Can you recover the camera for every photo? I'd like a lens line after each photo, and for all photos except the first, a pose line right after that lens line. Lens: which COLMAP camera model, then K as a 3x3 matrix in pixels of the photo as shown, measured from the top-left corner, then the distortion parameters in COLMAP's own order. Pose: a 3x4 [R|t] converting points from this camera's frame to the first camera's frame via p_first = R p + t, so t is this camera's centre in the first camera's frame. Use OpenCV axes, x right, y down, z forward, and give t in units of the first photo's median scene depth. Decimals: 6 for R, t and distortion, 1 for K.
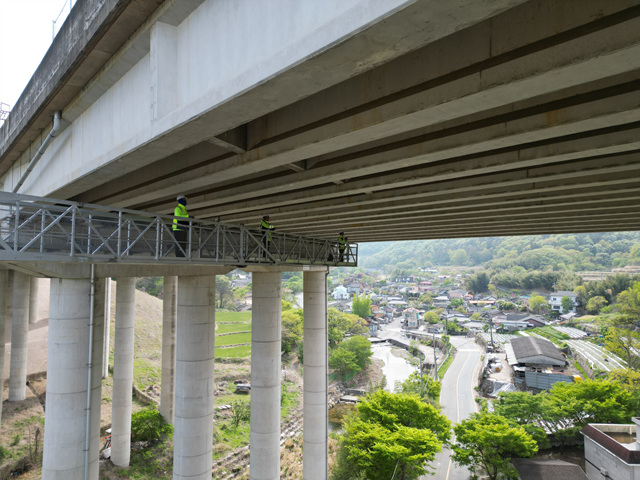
lens RADIAL K [[447.8, 0, 320.0], [0, 447.8, 240.0], [0, 0, 1]] dist [0.059297, -0.047837]
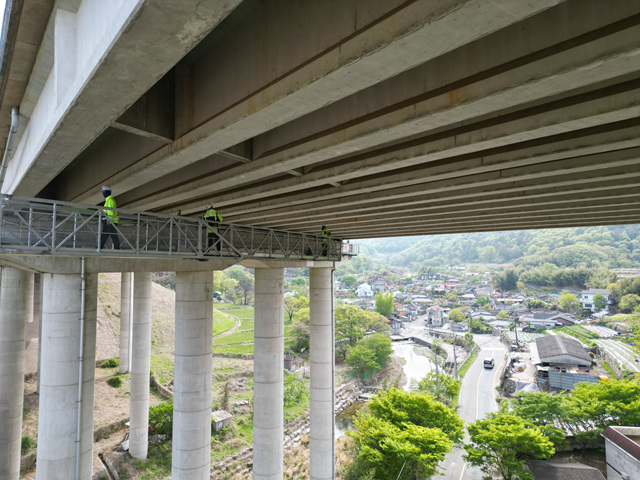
lens RADIAL K [[447.8, 0, 320.0], [0, 447.8, 240.0], [0, 0, 1]] dist [0.059297, -0.047837]
pose [[0.998211, -0.005302, -0.059556, 0.024923], [0.005605, 0.999972, 0.004927, 0.001905], [0.059528, -0.005252, 0.998213, 0.003706]]
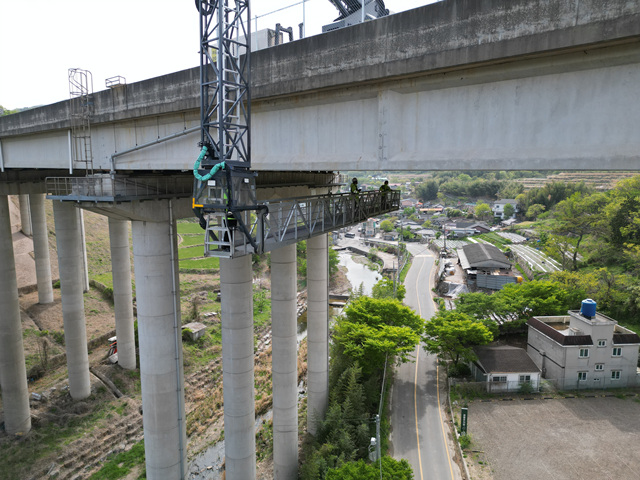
lens RADIAL K [[447.8, 0, 320.0], [0, 447.8, 240.0], [0, 0, 1]] dist [0.059297, -0.047837]
pose [[0.993410, -0.019797, 0.112896, -0.070042], [-0.003853, 0.978646, 0.205515, -0.028246], [-0.114554, -0.204596, 0.972120, -0.044872]]
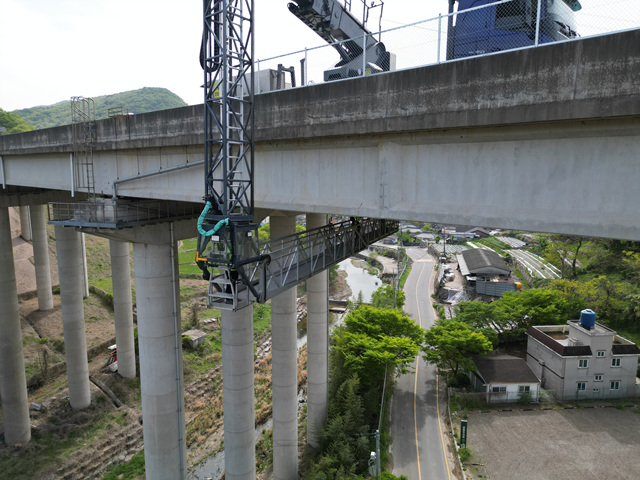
lens RADIAL K [[447.8, 0, 320.0], [0, 447.8, 240.0], [0, 0, 1]] dist [0.059297, -0.047837]
pose [[0.993299, -0.018572, 0.114067, -0.070624], [-0.005120, 0.978963, 0.203974, -0.043207], [-0.115456, -0.203191, 0.972308, -0.043331]]
